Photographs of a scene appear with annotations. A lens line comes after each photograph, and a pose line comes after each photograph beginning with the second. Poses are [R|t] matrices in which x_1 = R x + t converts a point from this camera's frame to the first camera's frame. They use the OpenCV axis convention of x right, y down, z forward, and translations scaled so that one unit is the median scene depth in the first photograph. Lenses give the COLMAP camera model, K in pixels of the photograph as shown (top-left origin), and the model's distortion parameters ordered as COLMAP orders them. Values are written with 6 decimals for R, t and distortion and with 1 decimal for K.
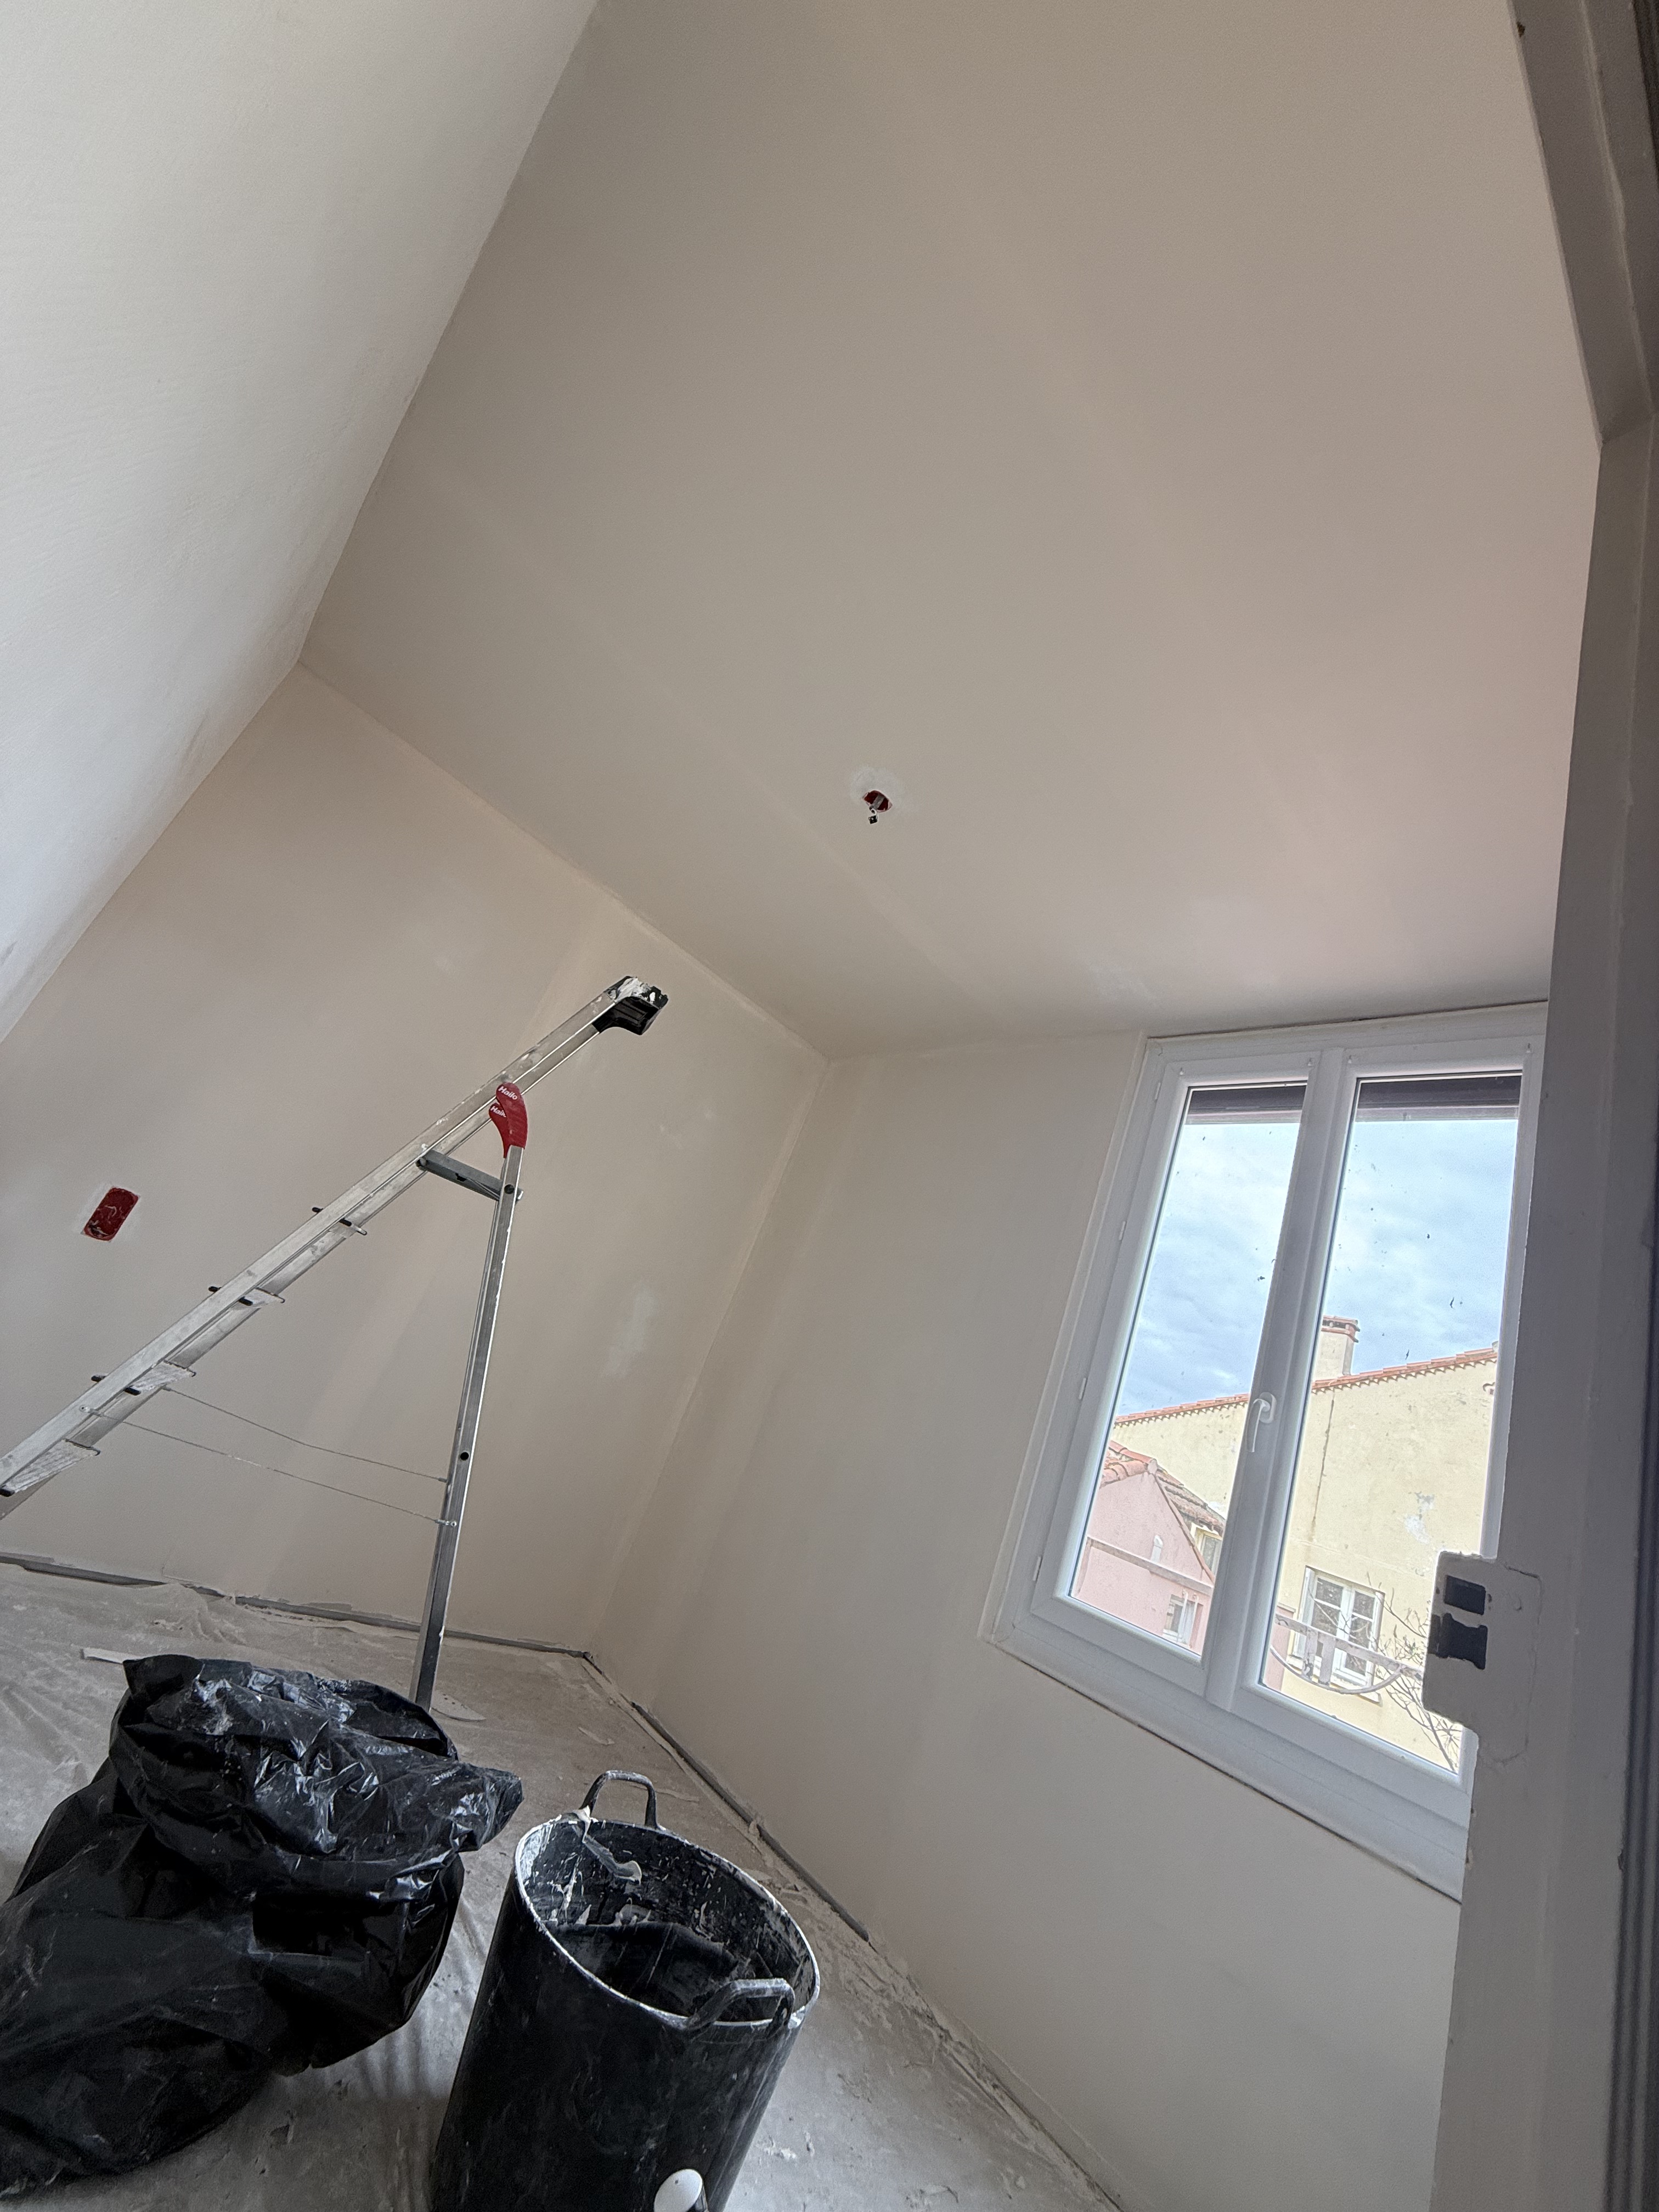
lens RADIAL K [[880.4, 0, 836.7], [0, 880.4, 1095.0], [0, 0, 1]] dist [-0.011341, -0.000375]
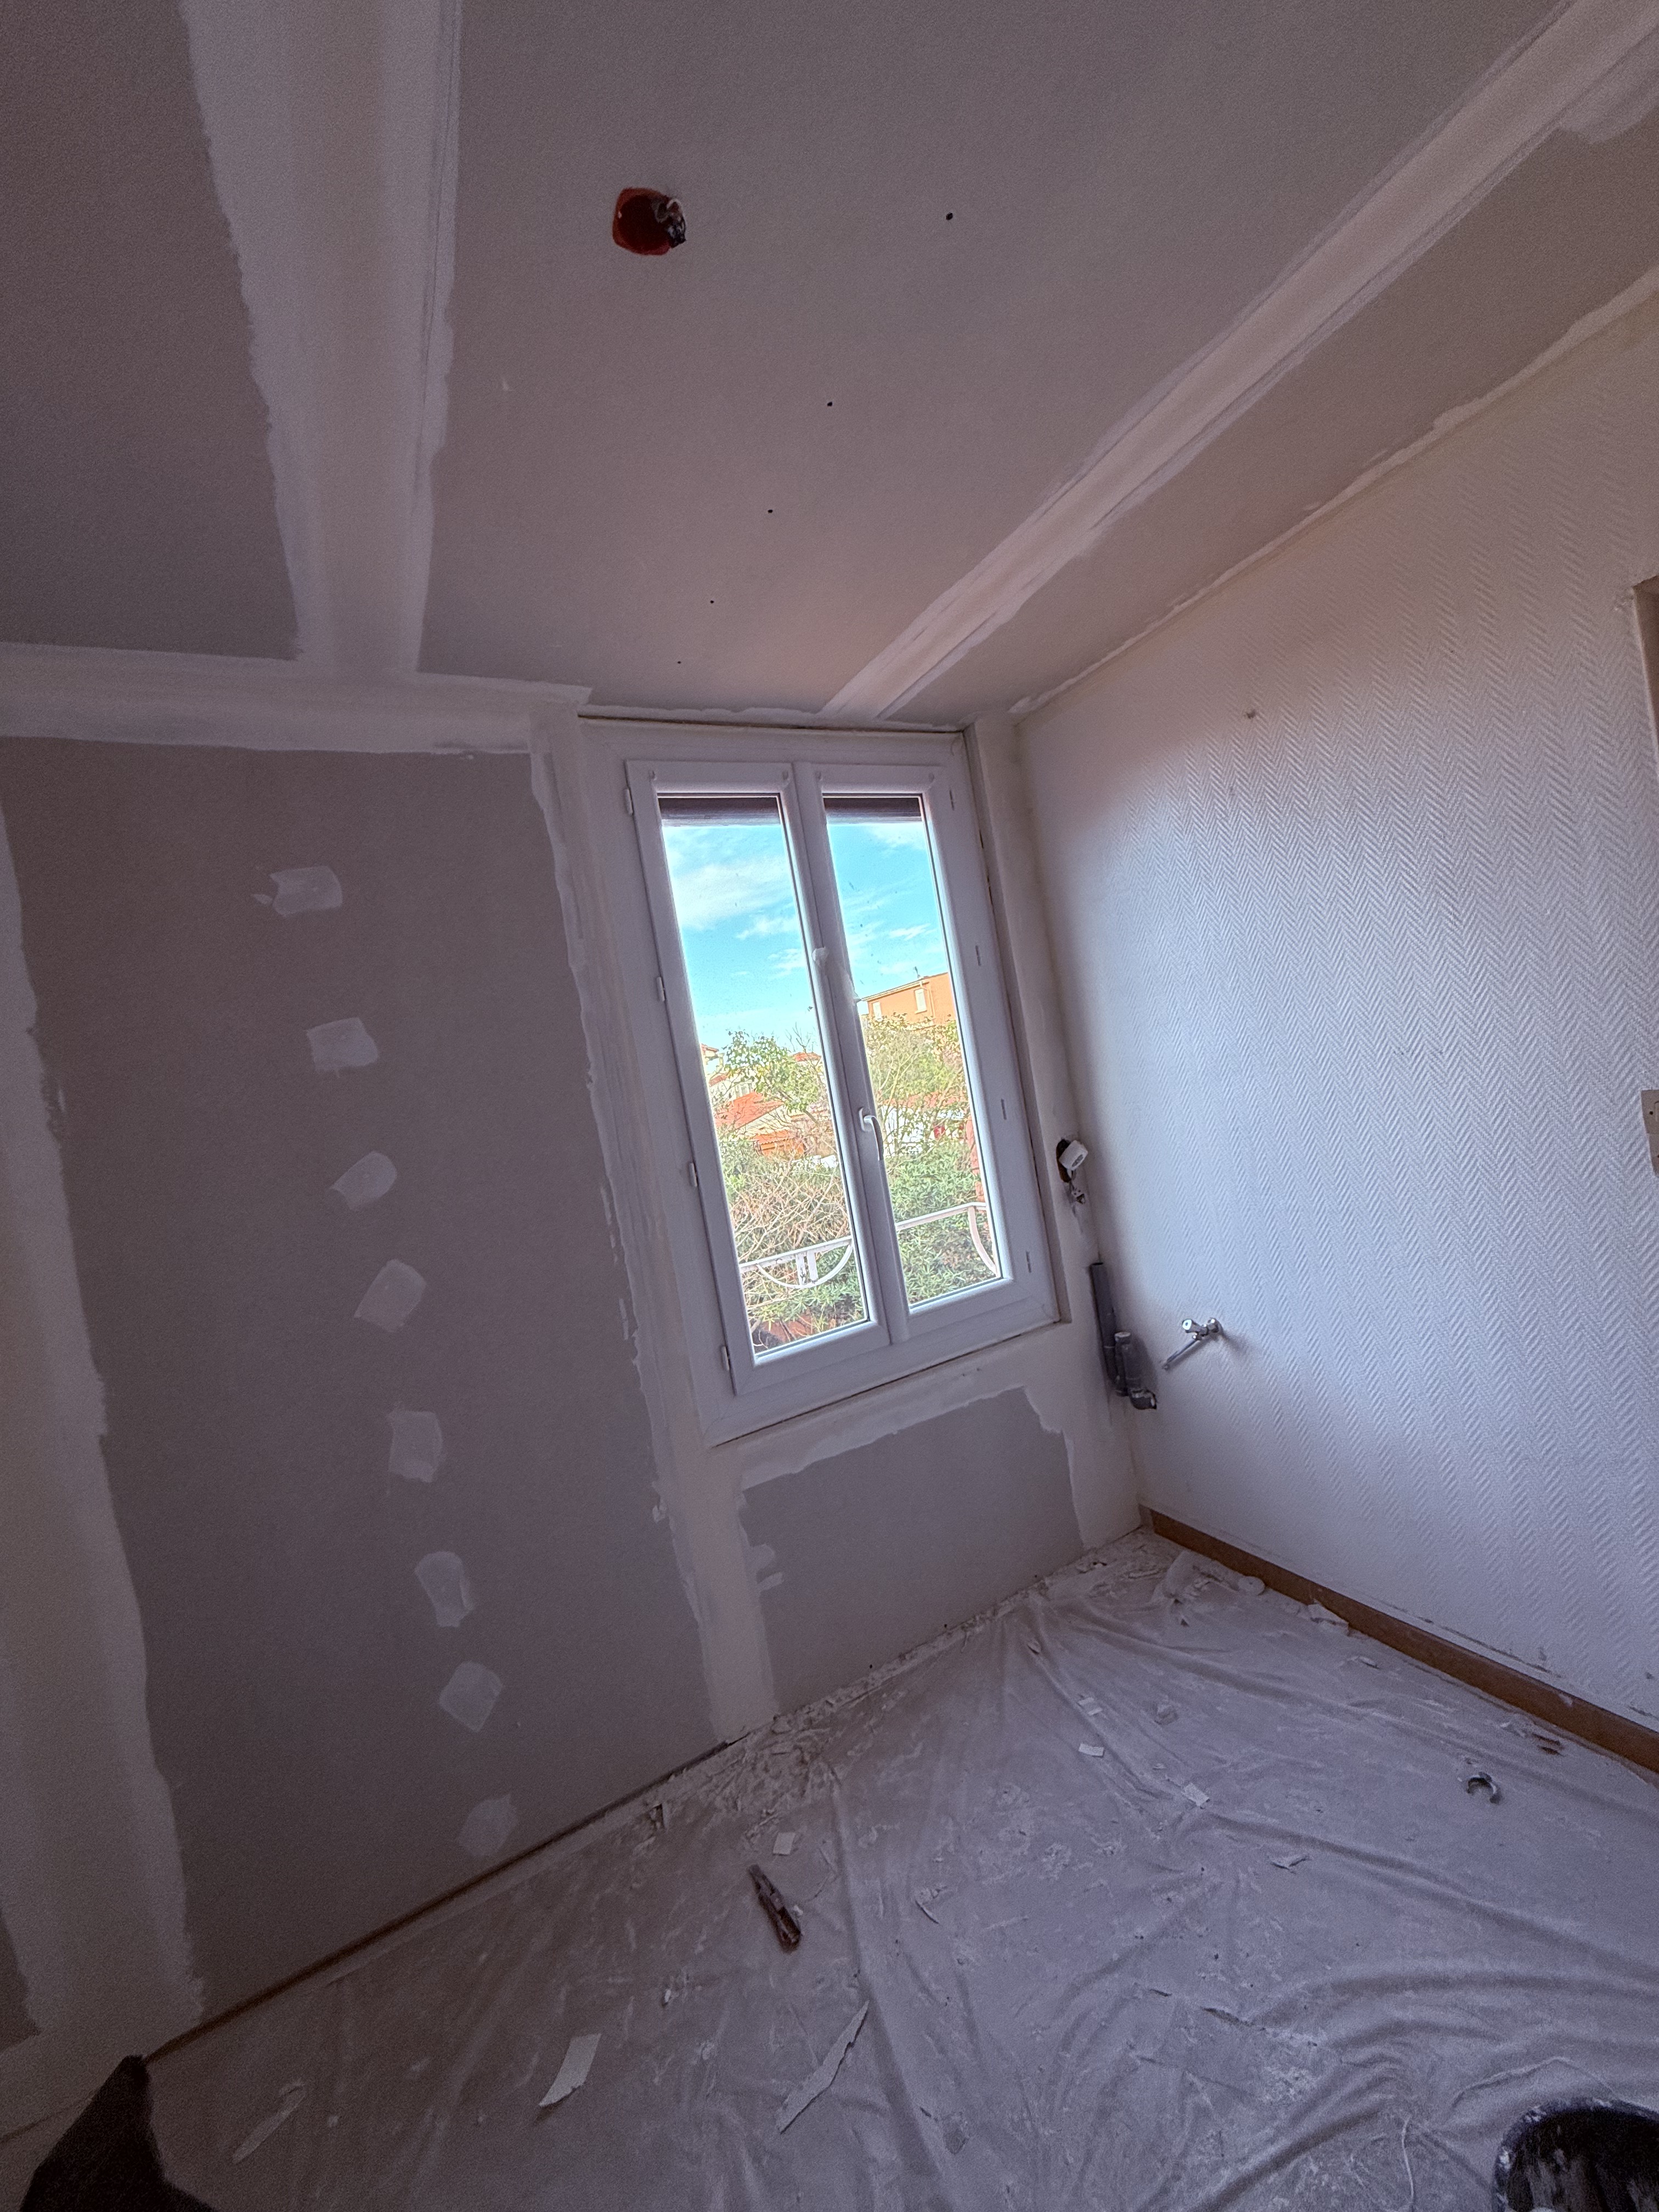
lens RADIAL K [[876.4, 0, 836.5], [0, 876.4, 1103.4], [0, 0, 1]] dist [-0.002076, 0.000179]
pose [[0.197462, -0.408638, 0.891080, -0.400005], [-0.105407, 0.894857, 0.433728, -0.120621], [-0.974627, -0.179571, 0.133627, 0.634318]]
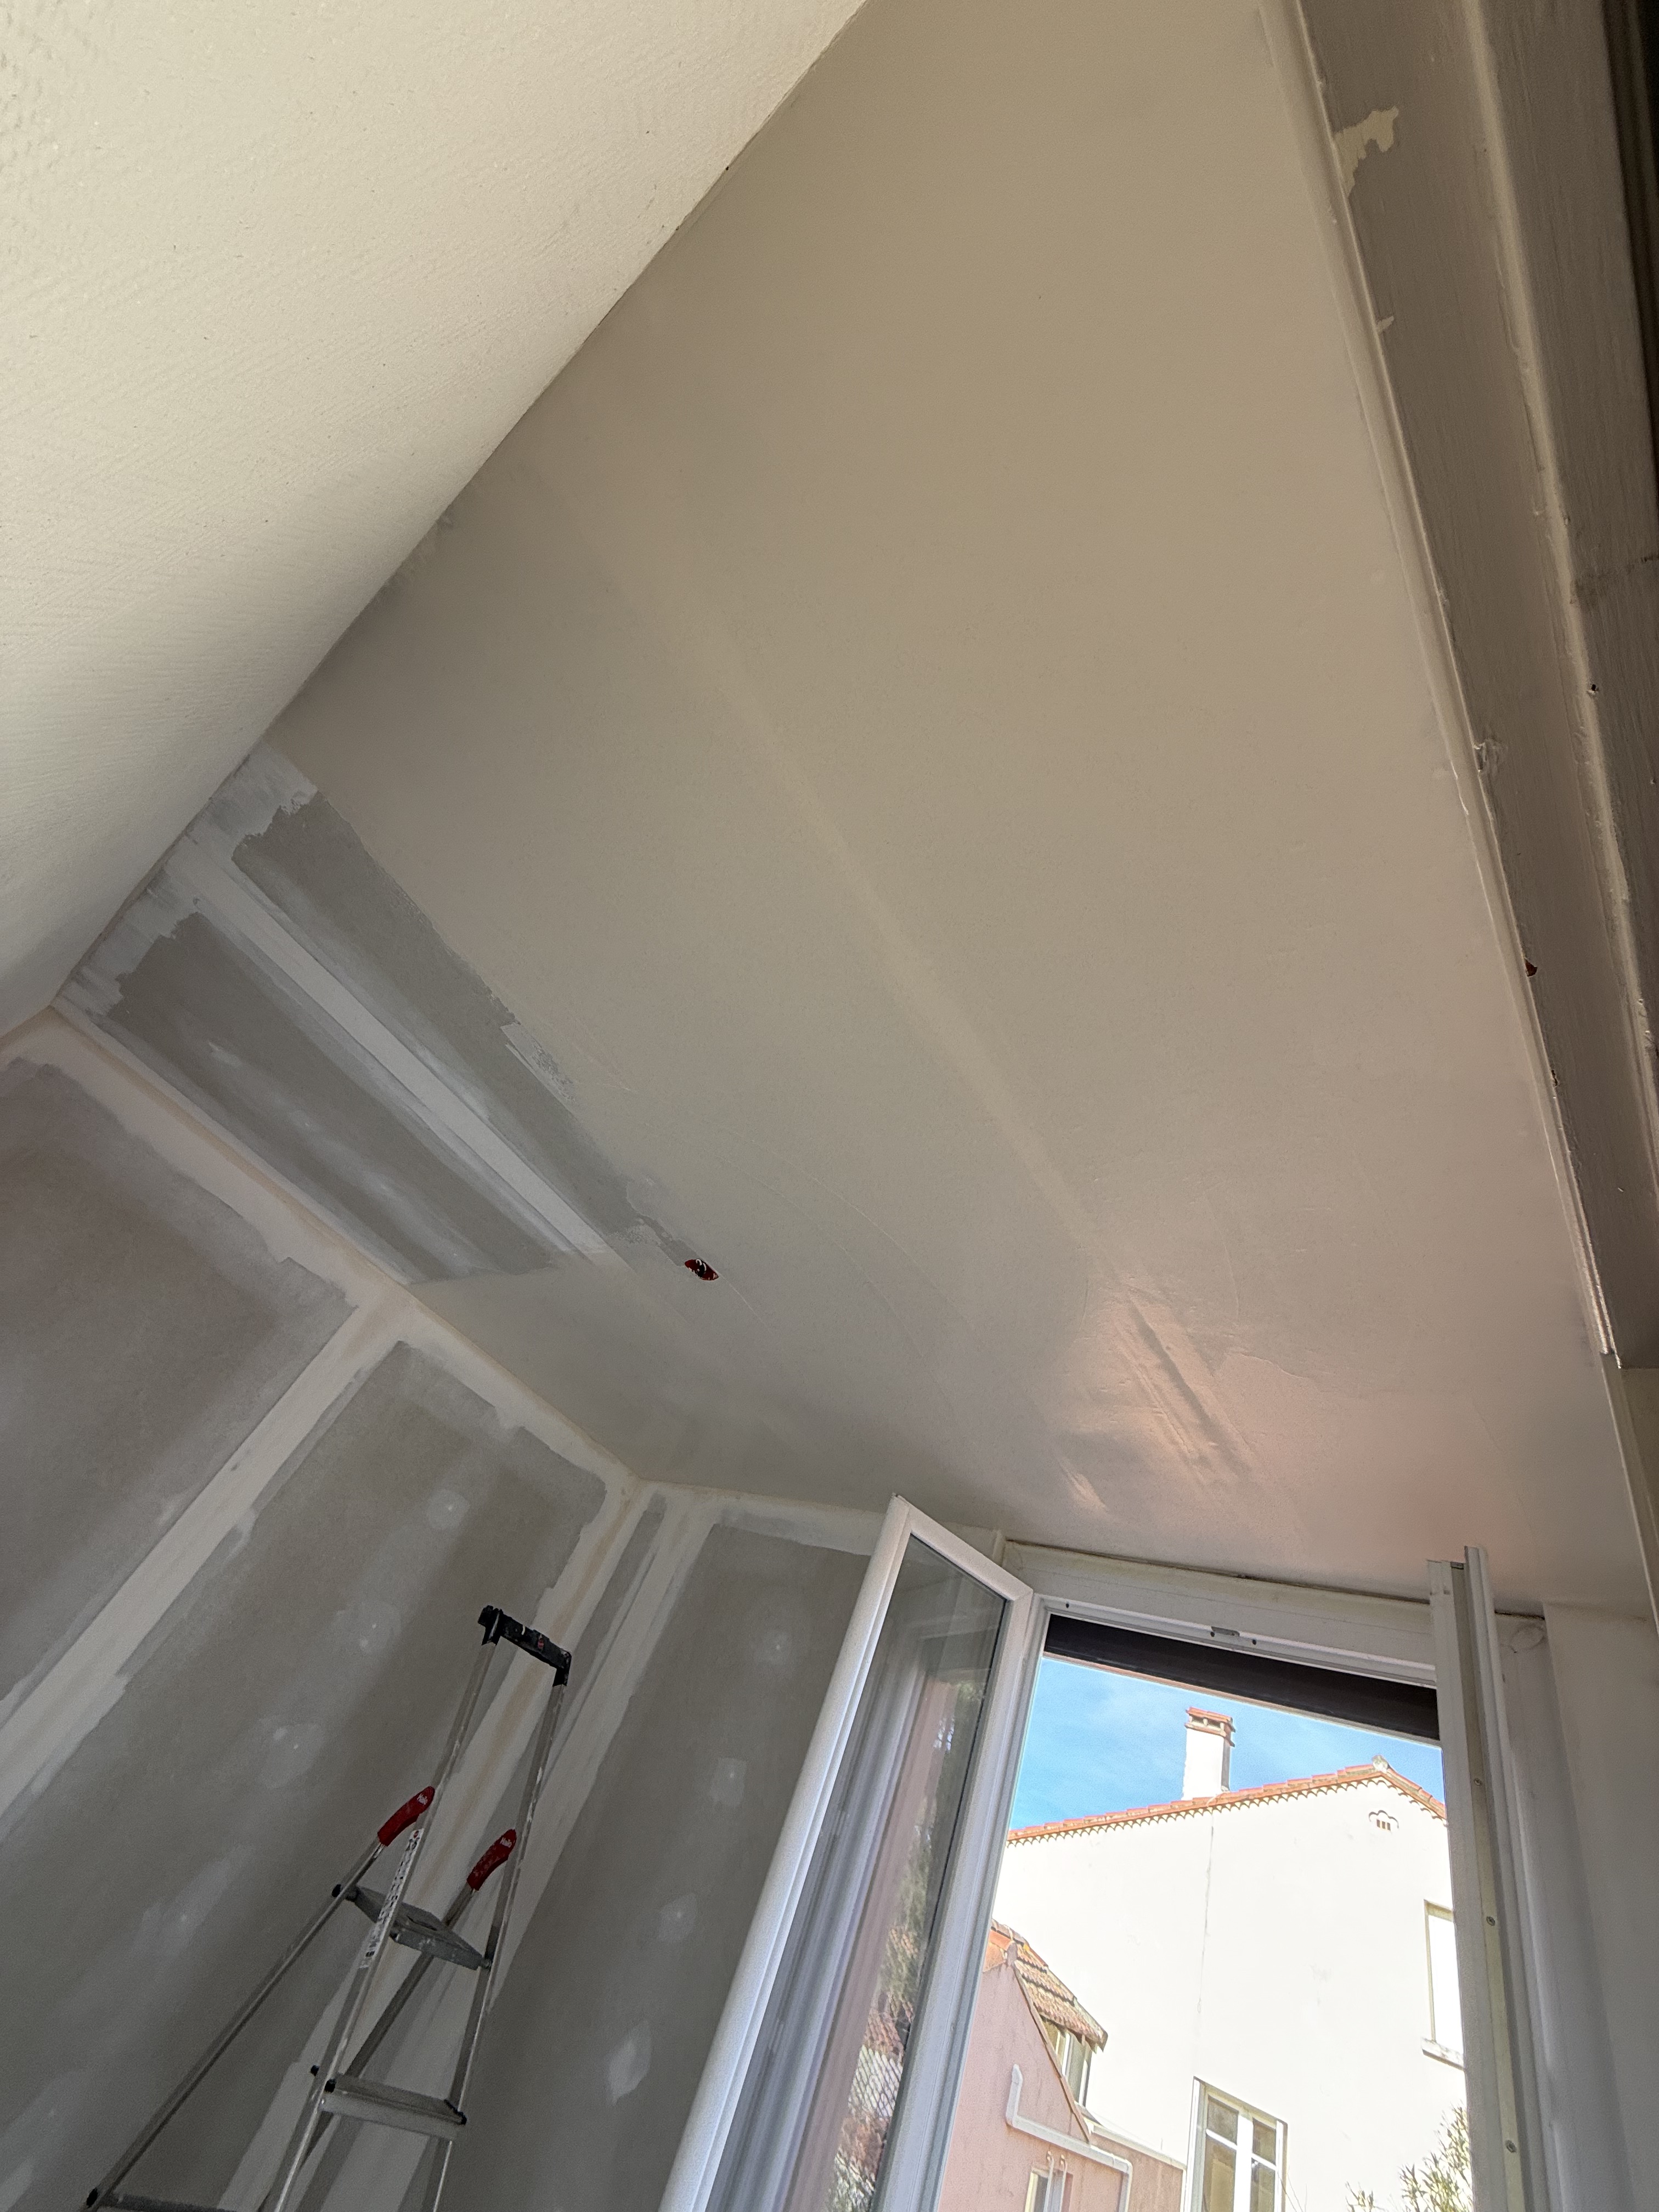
lens RADIAL K [[887.1, 0, 844.3], [0, 887.1, 1110.6], [0, 0, 1]] dist [-0.001377, 0.000280]
pose [[0.984437, 0.118964, 0.129347, 0.041842], [-0.073403, 0.947103, -0.312422, -0.179500], [-0.159672, 0.298065, 0.941096, 0.096249]]
